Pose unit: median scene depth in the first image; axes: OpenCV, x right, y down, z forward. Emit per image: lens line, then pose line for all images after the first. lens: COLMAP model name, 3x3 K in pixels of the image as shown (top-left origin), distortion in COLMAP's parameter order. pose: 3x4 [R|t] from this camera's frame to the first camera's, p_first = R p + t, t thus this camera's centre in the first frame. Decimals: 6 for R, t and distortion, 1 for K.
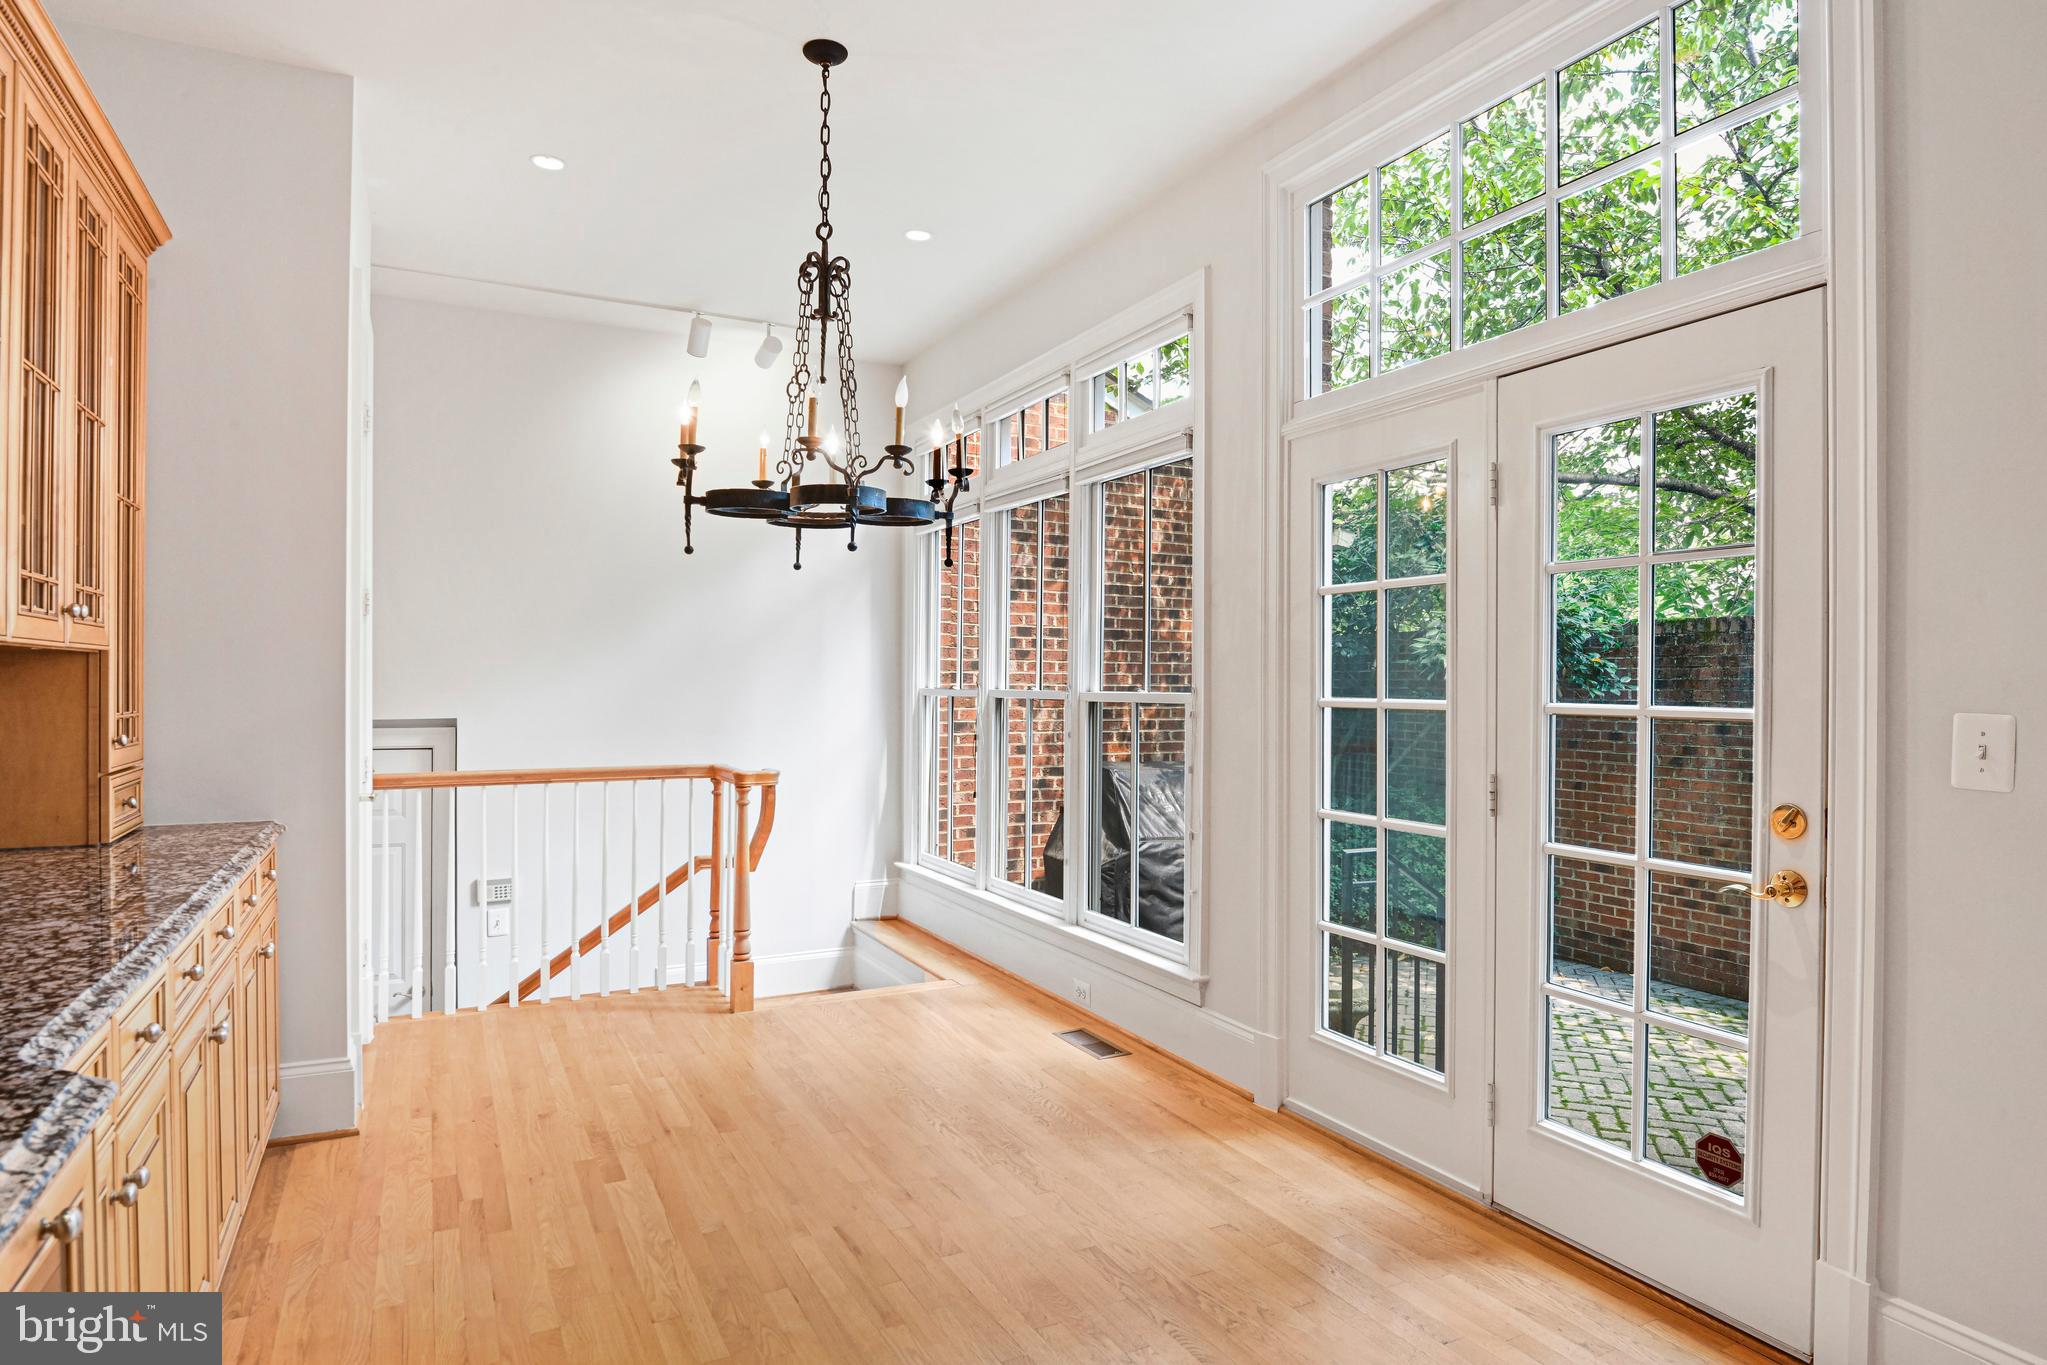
lens RADIAL K [[1108.3, 0, 1023.5], [0, 1108.3, 682.5], [0, 0, 1]] dist [-0.004919, -0.000882]
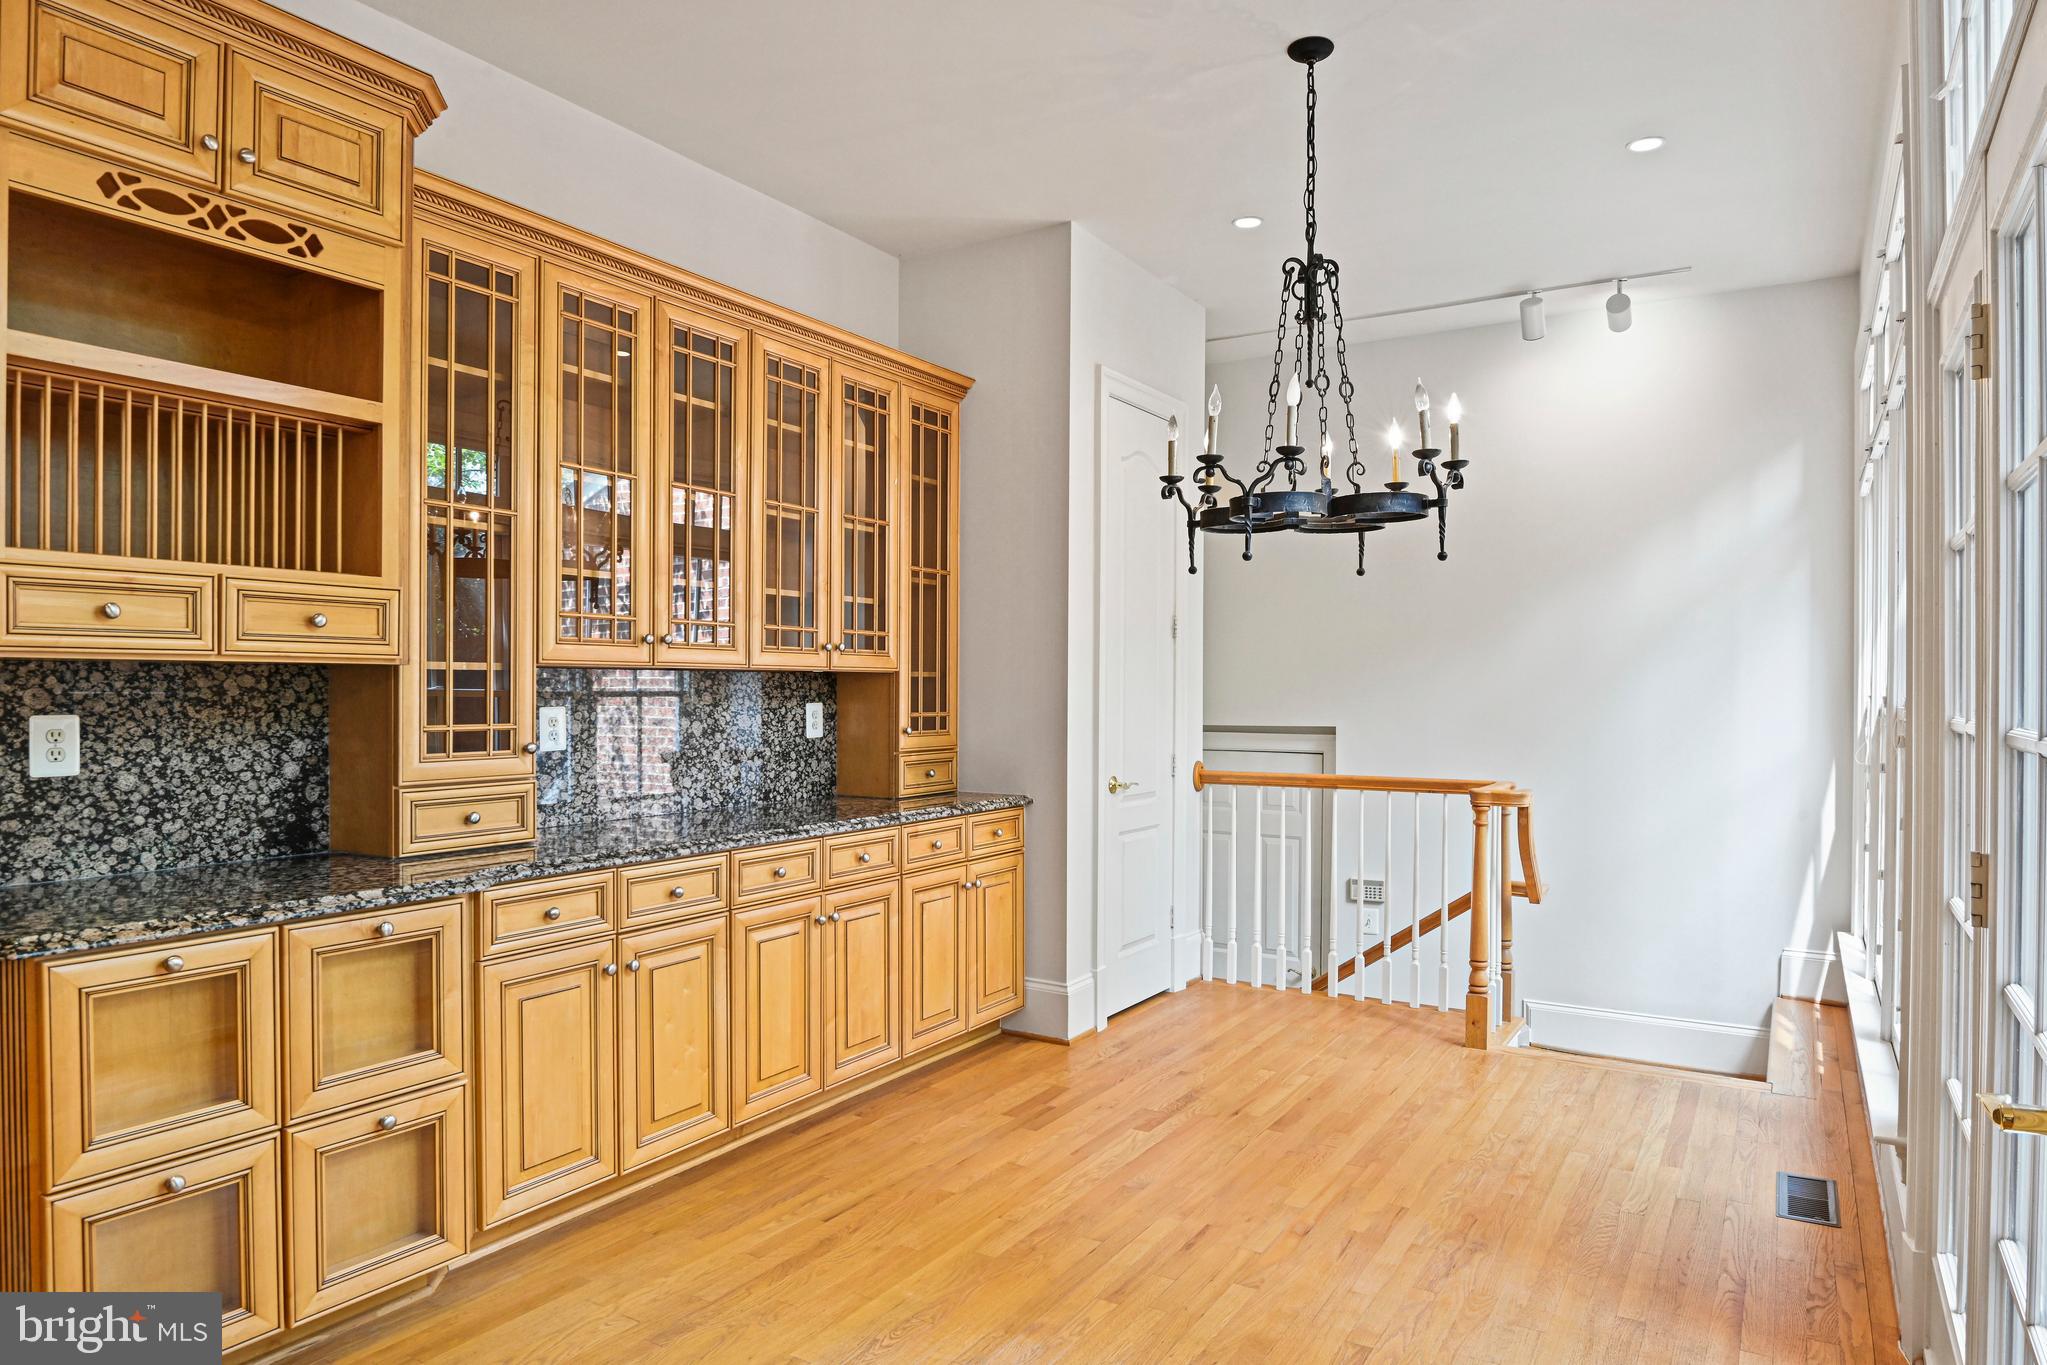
lens RADIAL K [[1164.8, 0, 1023.5], [0, 1164.8, 682.5], [0, 0, 1]] dist [-0.000903, 0.000388]
pose [[0.563423, -0.007366, -0.826136, 0.467898], [-0.001129, 0.999952, -0.009686, 0.001691], [0.826168, 0.006390, 0.563388, 0.187473]]
